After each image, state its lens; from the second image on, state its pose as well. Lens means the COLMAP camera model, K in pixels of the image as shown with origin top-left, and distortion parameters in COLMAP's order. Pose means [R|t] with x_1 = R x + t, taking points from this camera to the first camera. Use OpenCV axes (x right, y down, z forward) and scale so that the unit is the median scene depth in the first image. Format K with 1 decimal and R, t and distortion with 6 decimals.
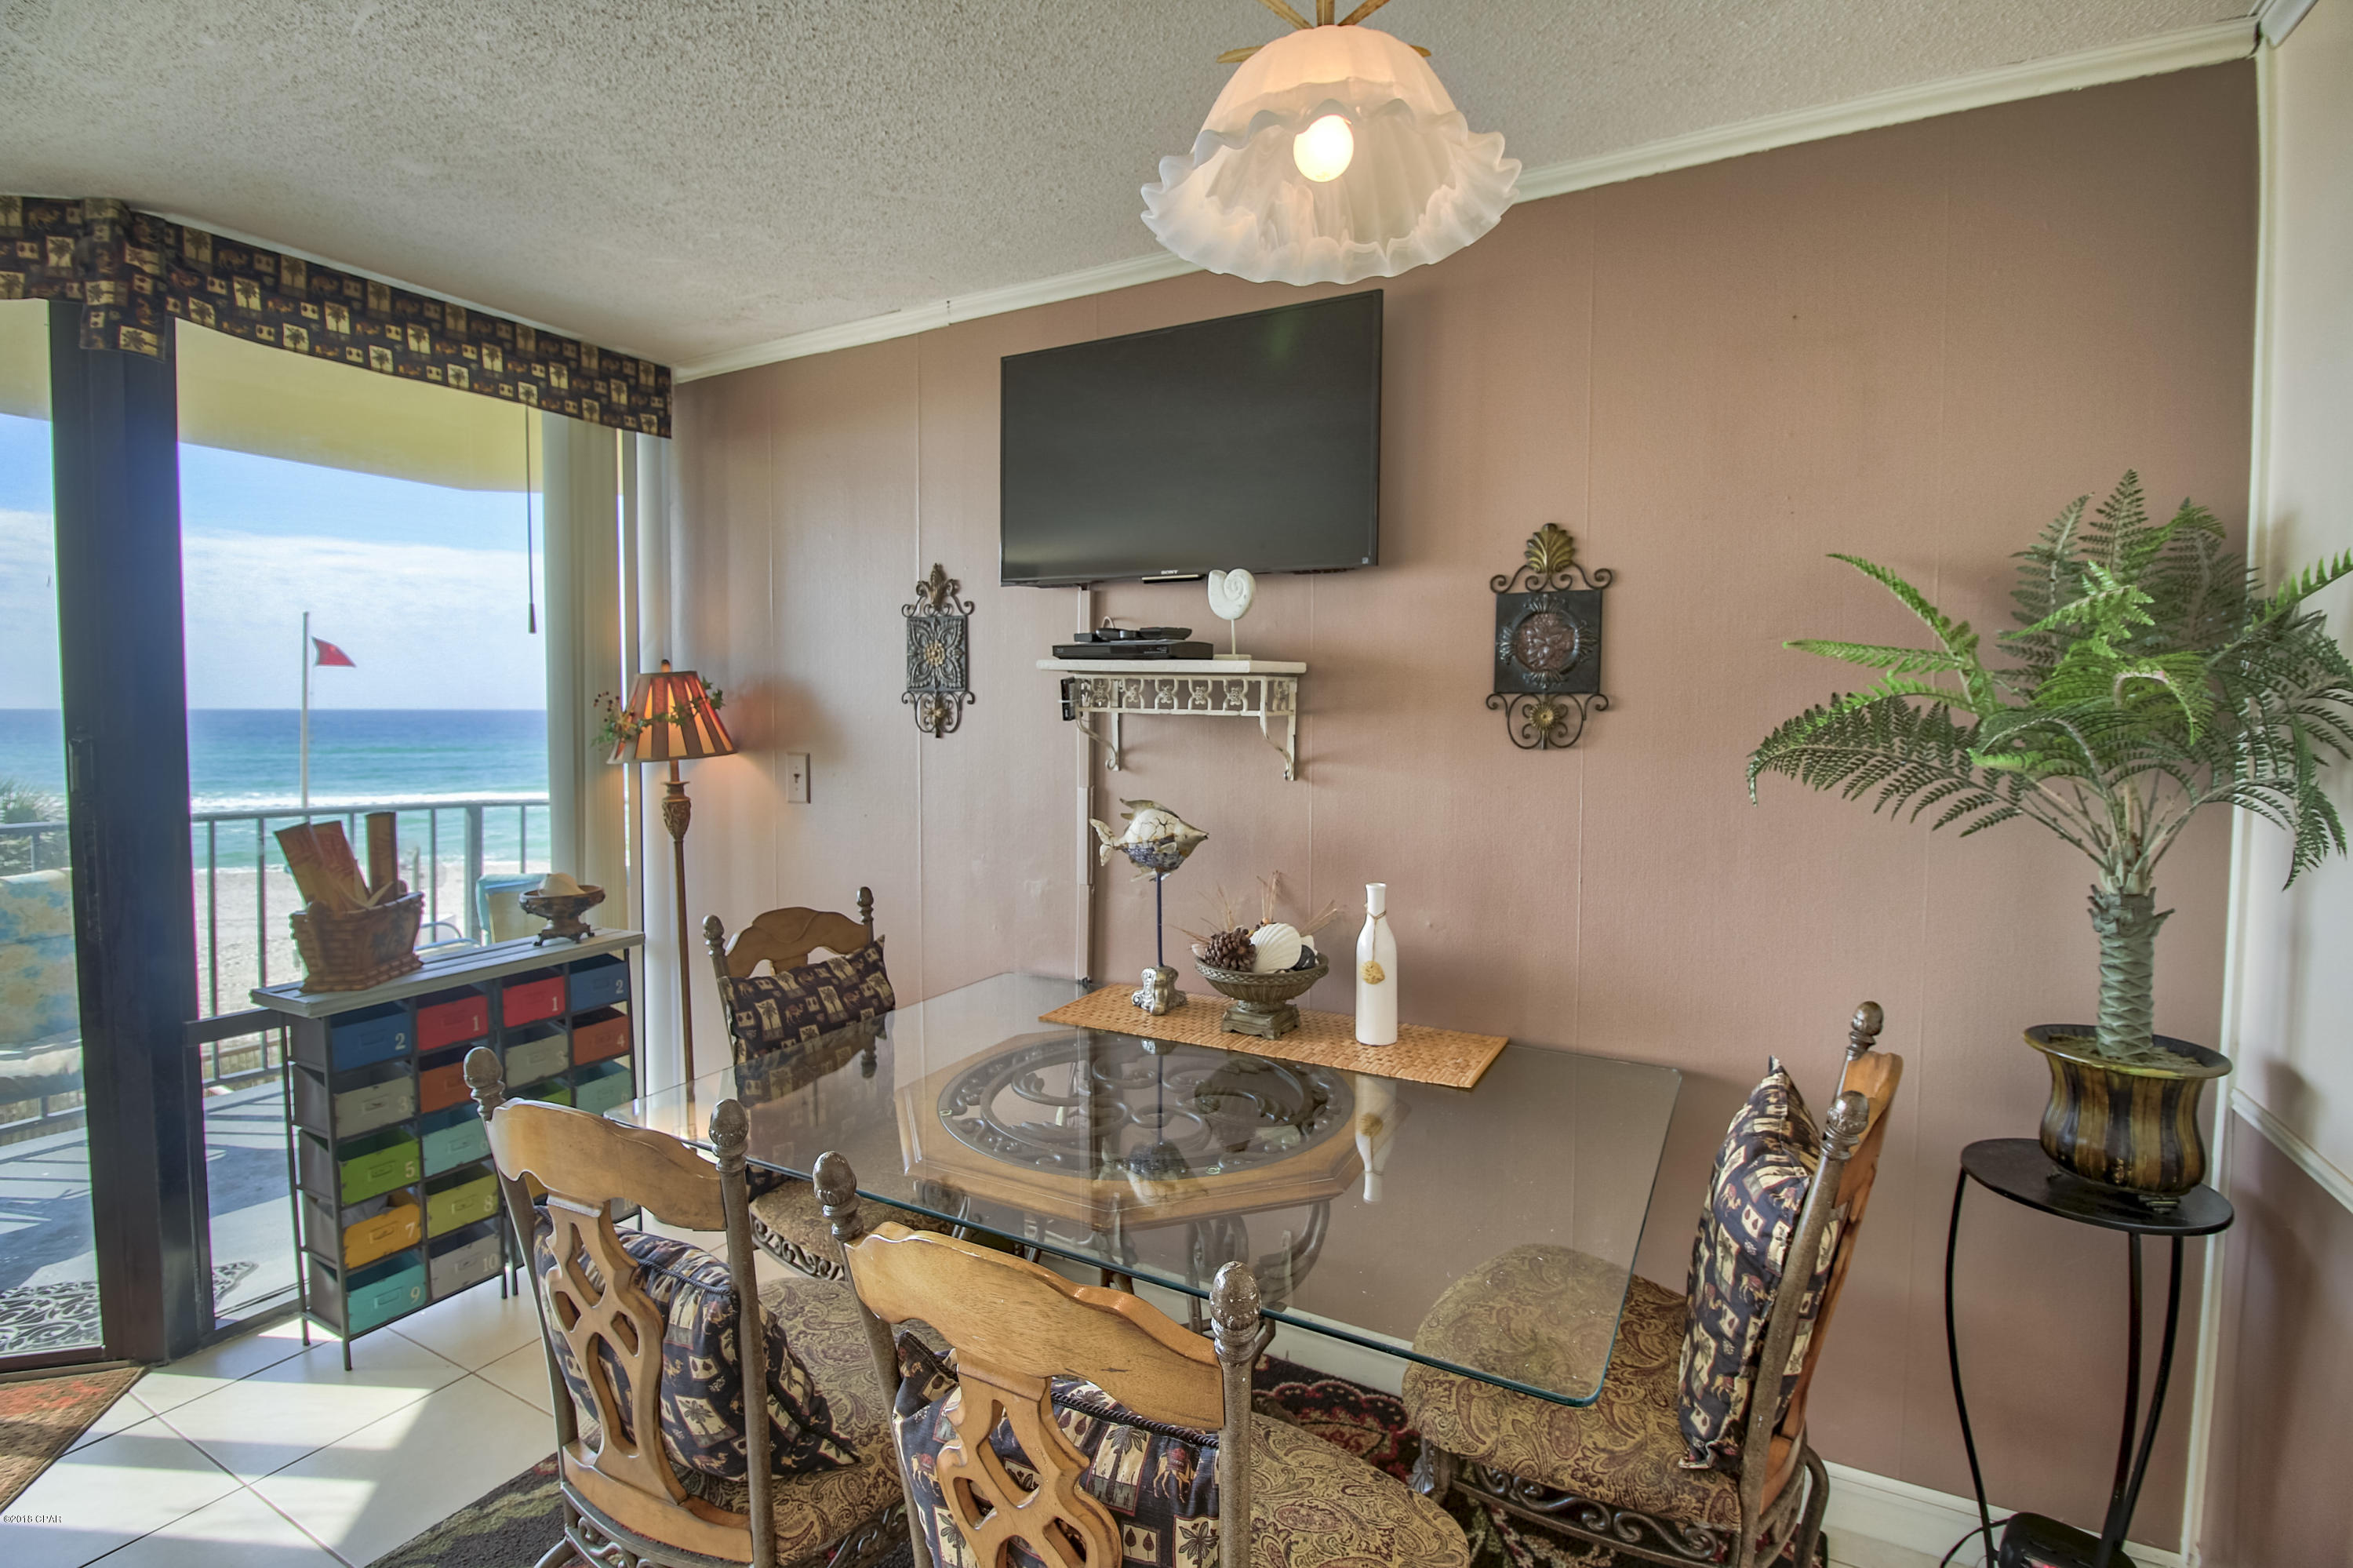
lens RADIAL K [[1102.0, 0, 1168.4], [0, 1102.0, 768.1], [0, 0, 1]] dist [0.001623, -0.014912]
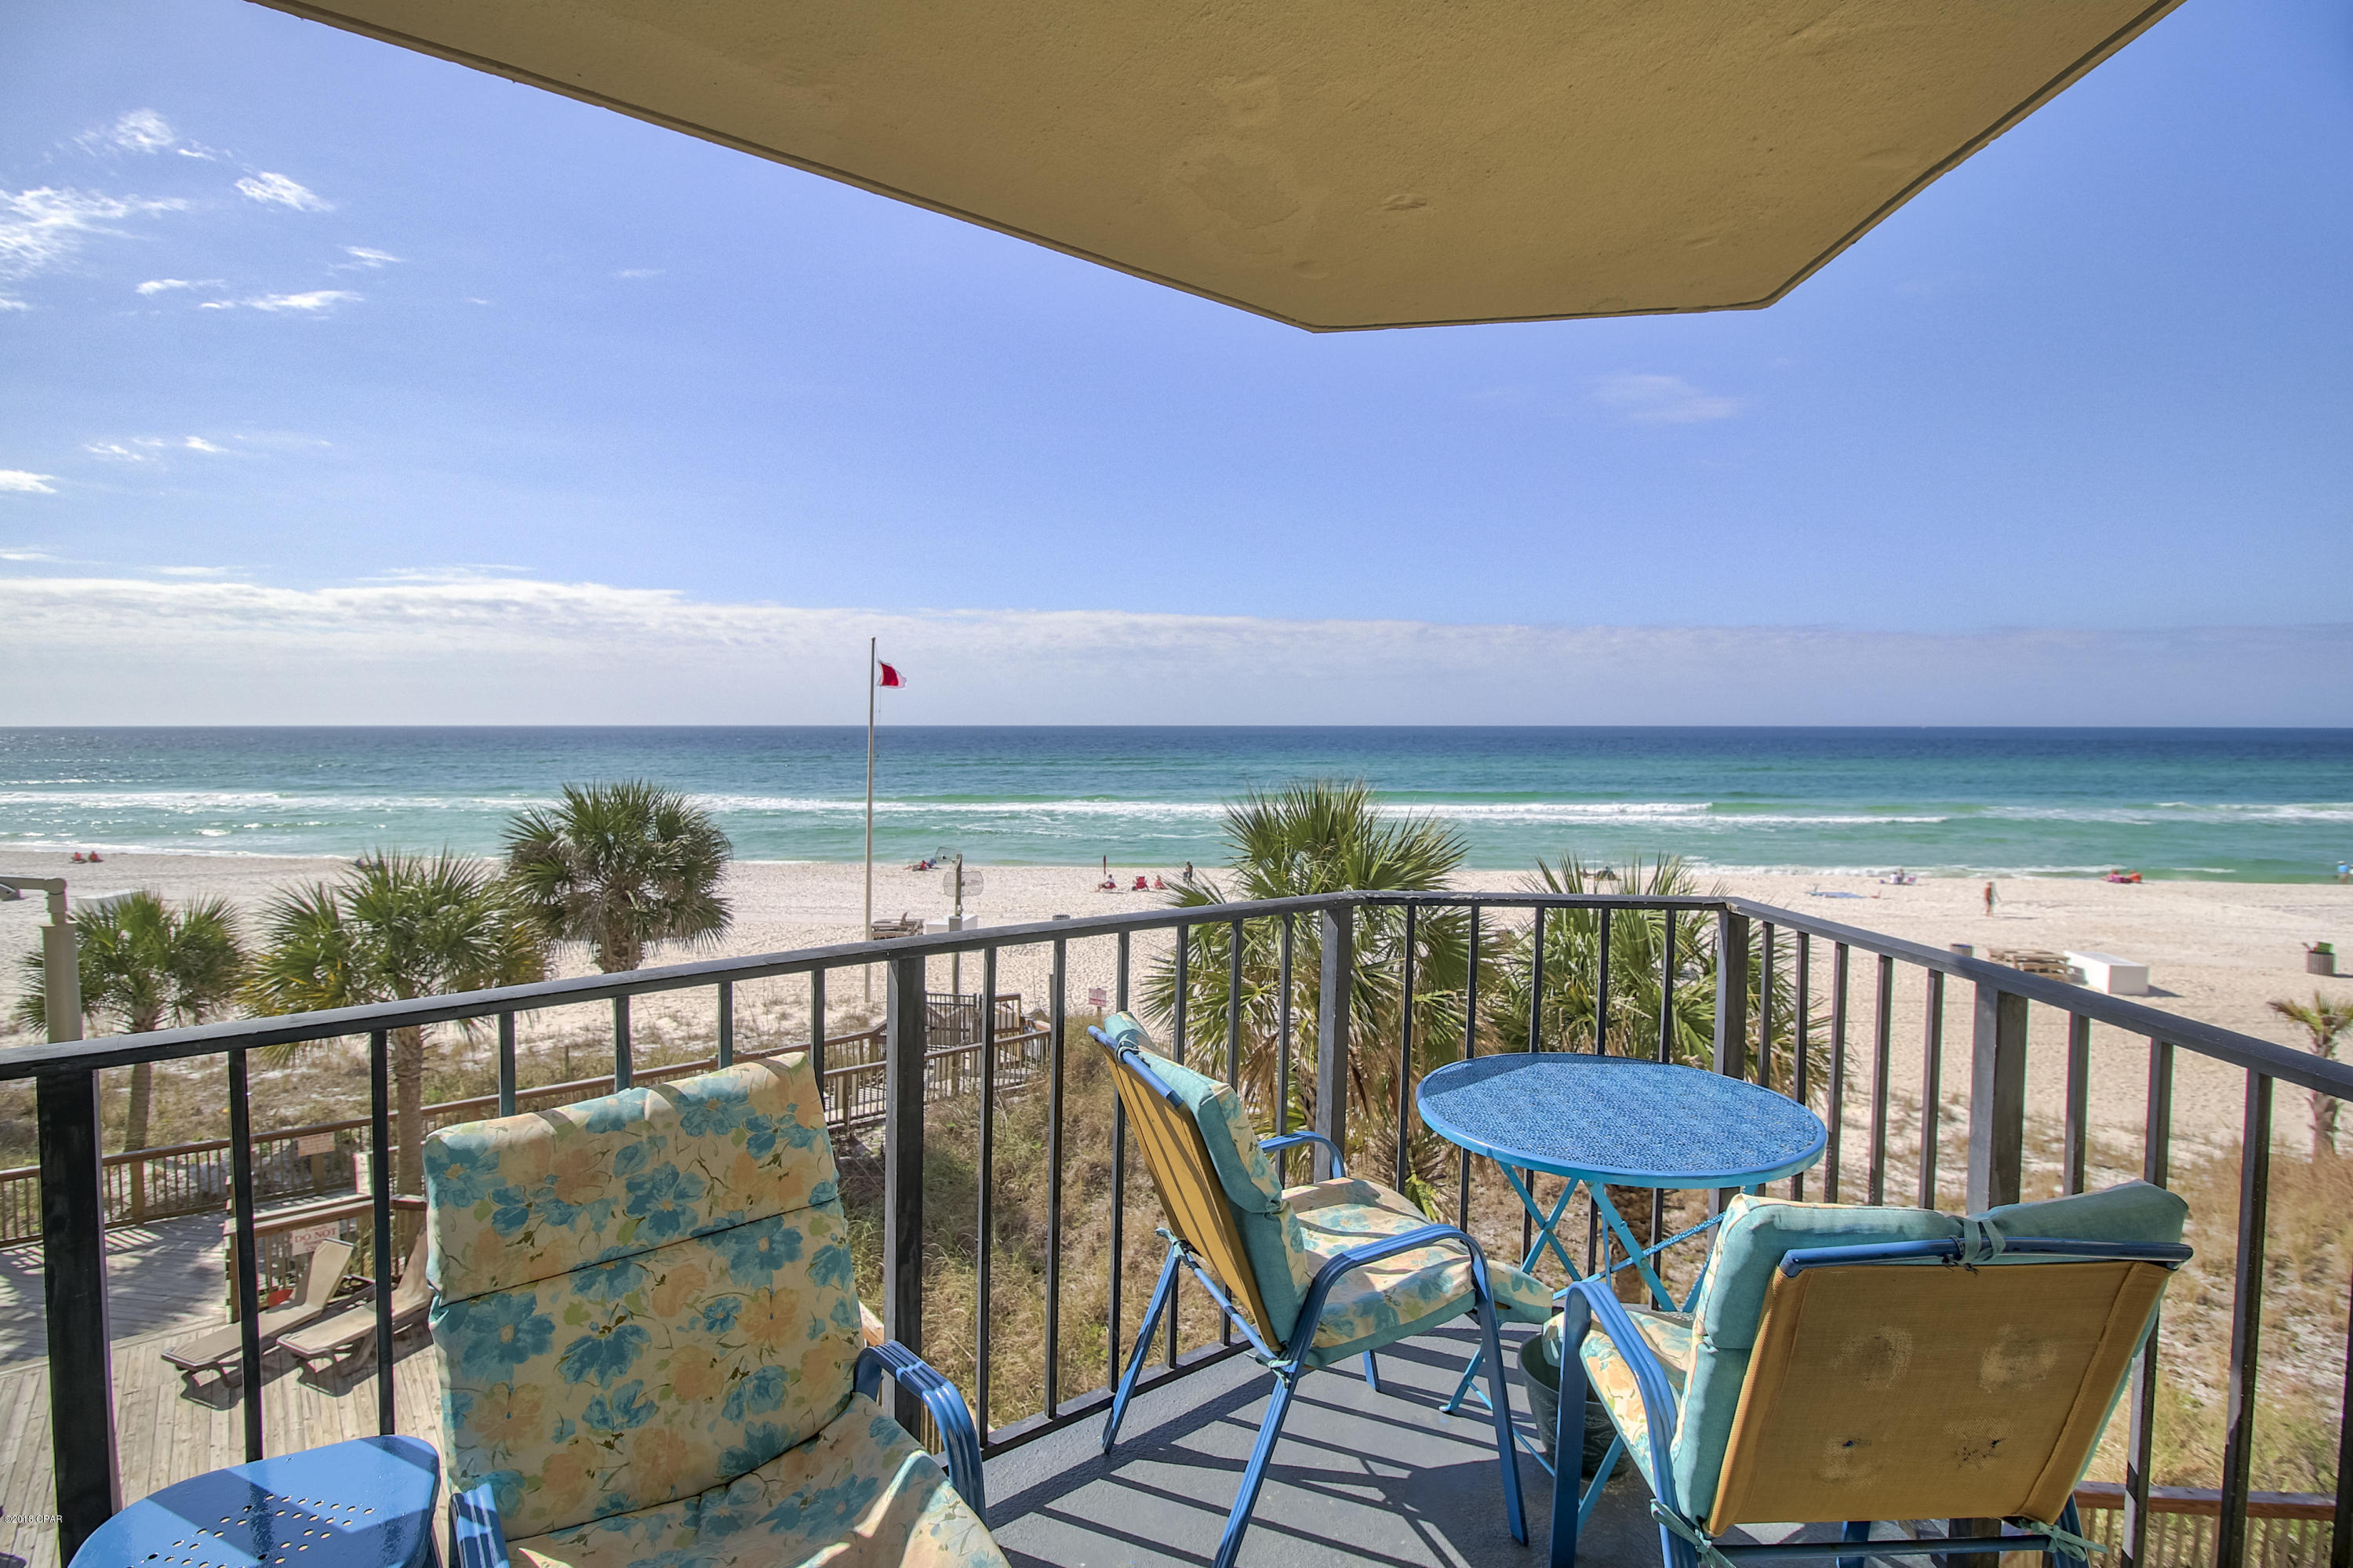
lens RADIAL K [[1140.6, 0, 1175.0], [0, 1140.6, 756.7], [0, 0, 1]] dist [-0.000703, -0.000379]
pose [[0.923724, 0.007165, -0.382992, -1.041809], [-0.016326, 0.999653, -0.020674, -0.050891], [0.382711, 0.025349, 0.923520, 0.943869]]
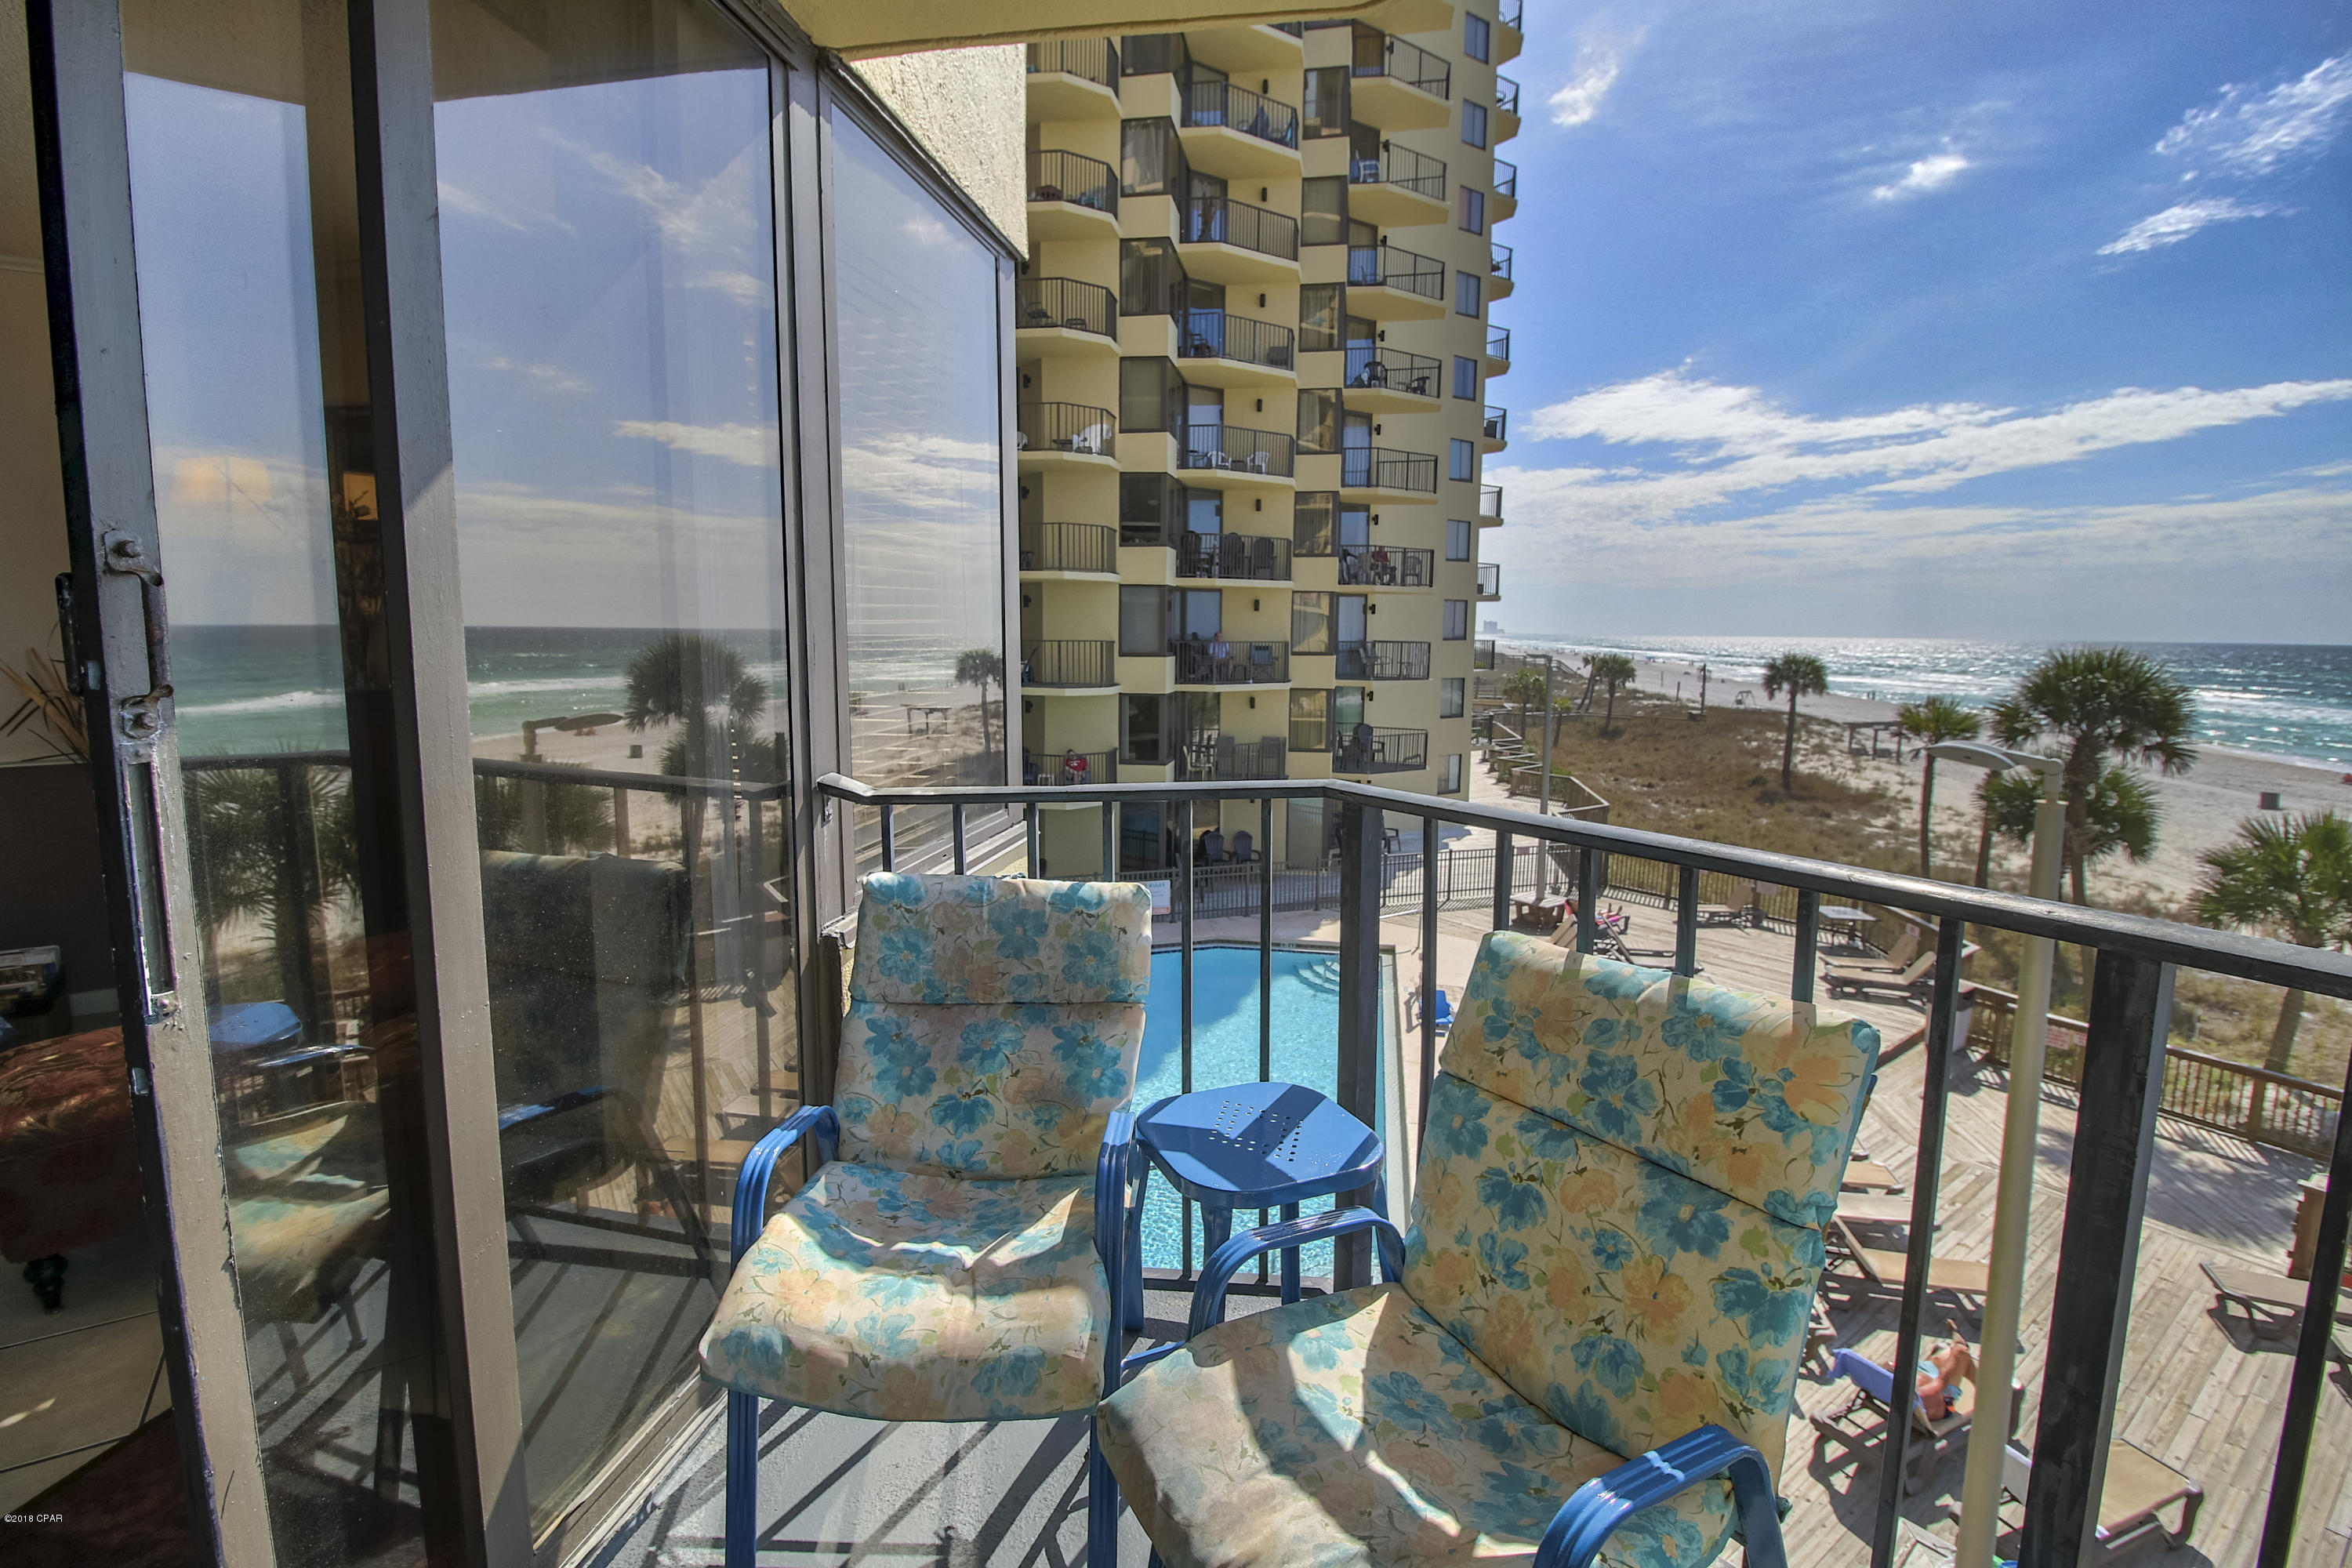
lens RADIAL K [[1101.5, 0, 1167.9], [0, 1101.5, 768.1], [0, 0, 1]] dist [0.001623, -0.014912]
pose [[-0.468980, 0.097003, -0.877865, -0.986874], [-0.055074, 0.988804, 0.138684, -0.028113], [0.881490, 0.113387, -0.458387, 1.520025]]
